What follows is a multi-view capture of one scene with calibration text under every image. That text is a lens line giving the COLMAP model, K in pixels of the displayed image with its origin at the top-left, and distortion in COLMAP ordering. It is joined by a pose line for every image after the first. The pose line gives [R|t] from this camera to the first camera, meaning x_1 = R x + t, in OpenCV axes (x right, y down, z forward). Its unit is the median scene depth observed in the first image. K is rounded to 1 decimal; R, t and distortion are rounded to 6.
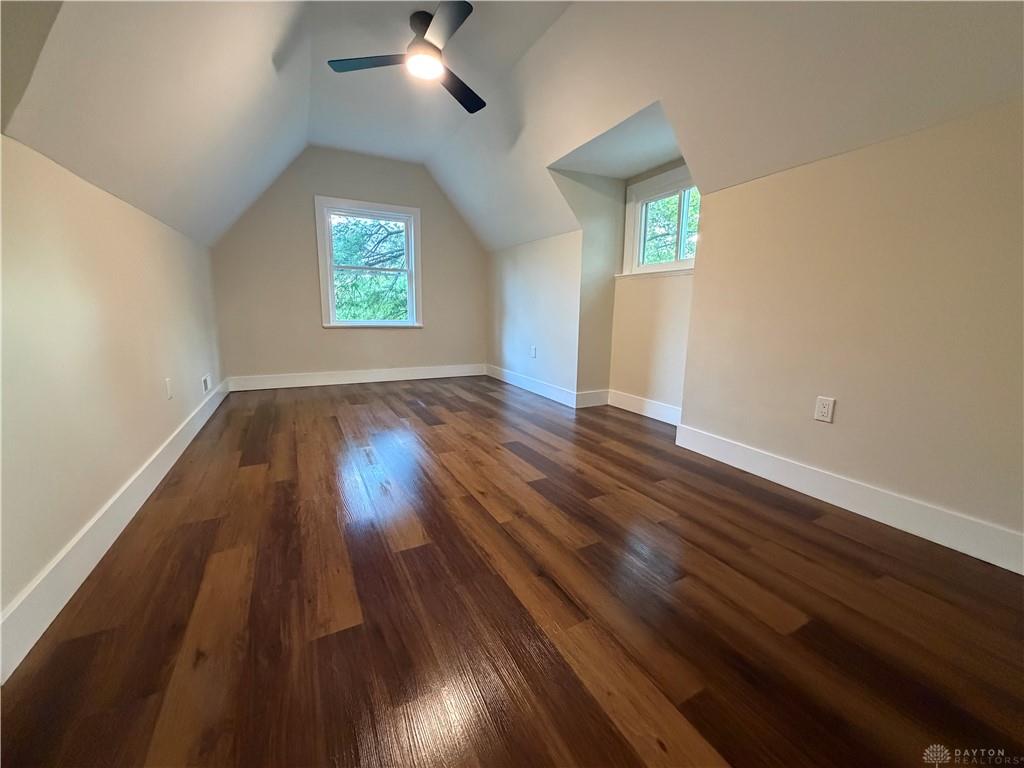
lens RADIAL K [[408.8, 0, 513.6], [0, 408.8, 381.8], [0, 0, 1]] dist [0.000238, -0.000110]
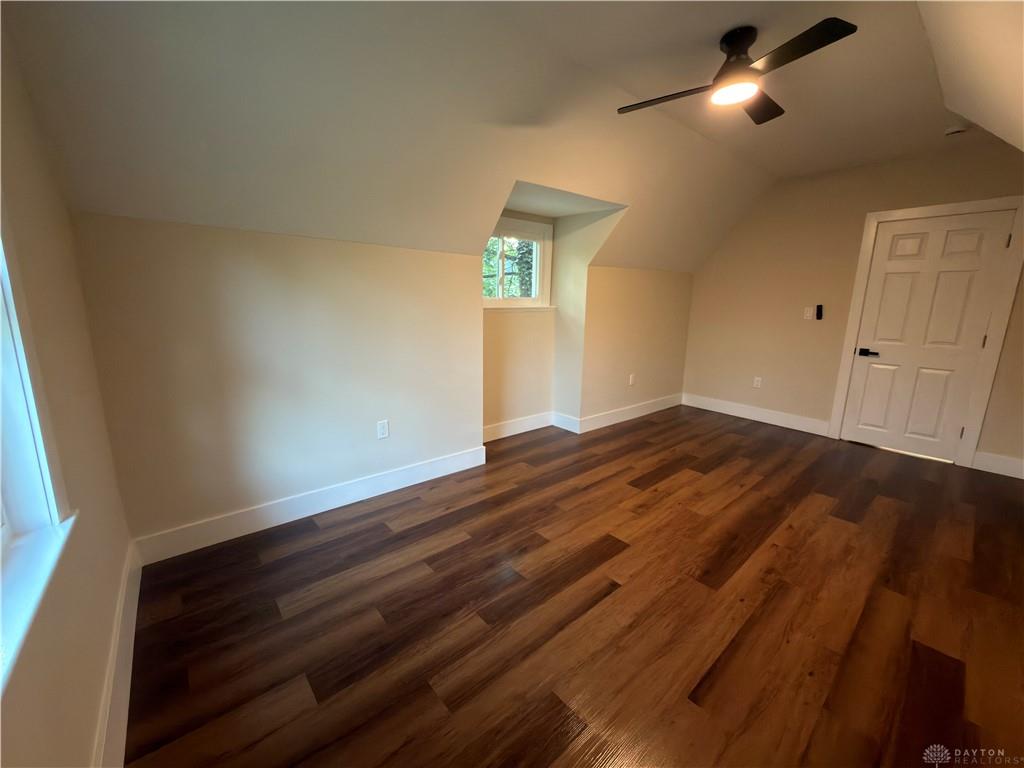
lens RADIAL K [[406.3, 0, 513.1], [0, 406.3, 381.4], [0, 0, 1]] dist [0.000544, 0.000309]
pose [[-0.221194, -0.209533, 0.952454, -0.868750], [0.155178, 0.956641, 0.246492, -0.408470], [-0.962805, 0.202323, -0.179088, 1.437191]]
